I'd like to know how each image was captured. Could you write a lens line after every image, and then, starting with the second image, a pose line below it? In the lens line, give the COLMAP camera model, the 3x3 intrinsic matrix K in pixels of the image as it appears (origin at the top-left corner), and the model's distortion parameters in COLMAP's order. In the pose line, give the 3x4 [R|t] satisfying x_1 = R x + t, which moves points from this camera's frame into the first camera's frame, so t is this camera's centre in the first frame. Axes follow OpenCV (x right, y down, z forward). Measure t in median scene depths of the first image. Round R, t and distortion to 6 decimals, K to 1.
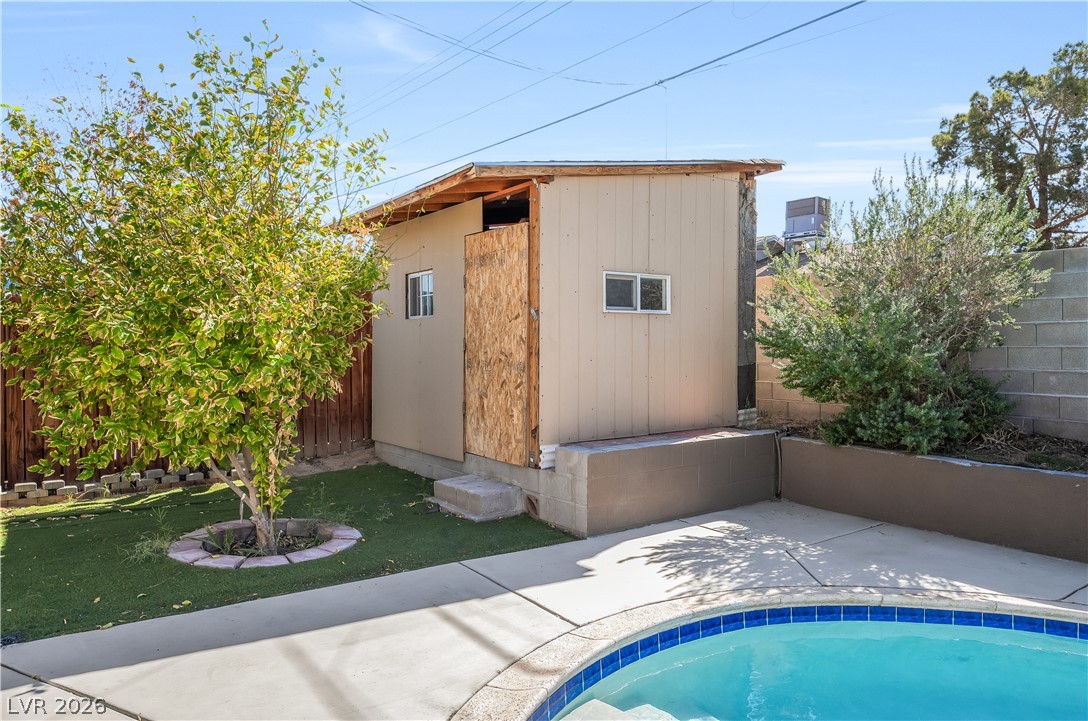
lens RADIAL K [[749.9, 0, 564.7], [0, 749.9, 358.0], [0, 0, 1]] dist [-0.000832, -0.003567]
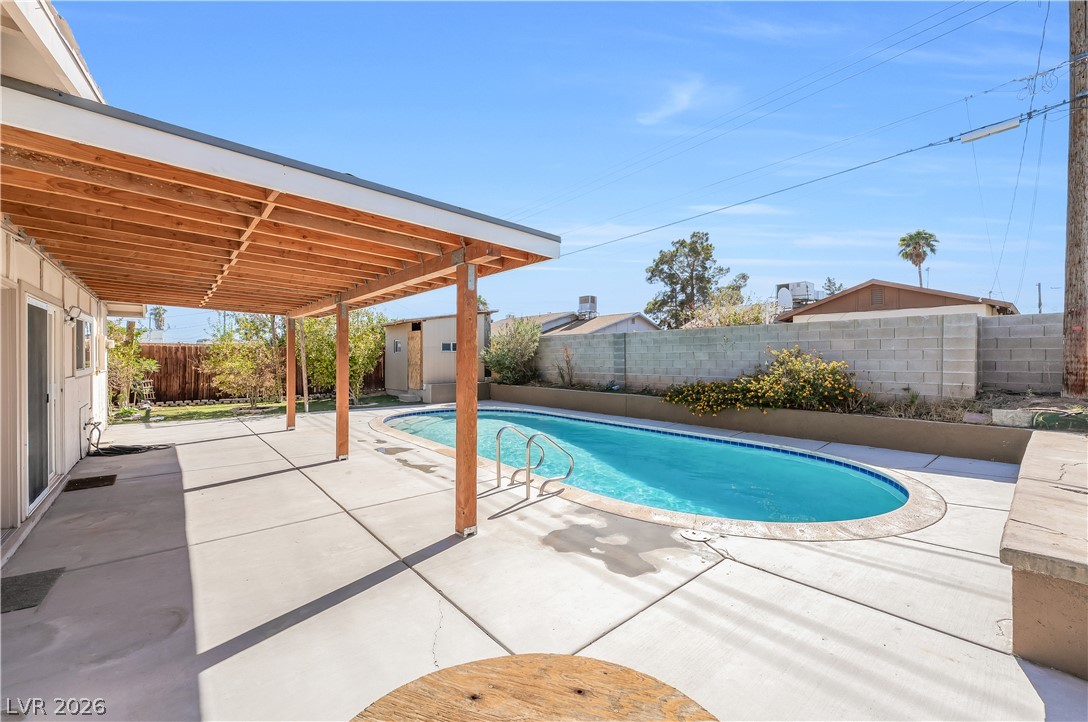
lens RADIAL K [[444.6, 0, 550.5], [0, 444.6, 357.2], [0, 0, 1]] dist [0.002075, -0.000074]
pose [[0.998137, -0.004442, 0.060854, 0.518719], [0.005803, 0.999737, -0.022205, 0.026064], [-0.060739, 0.022517, 0.997900, -1.496569]]
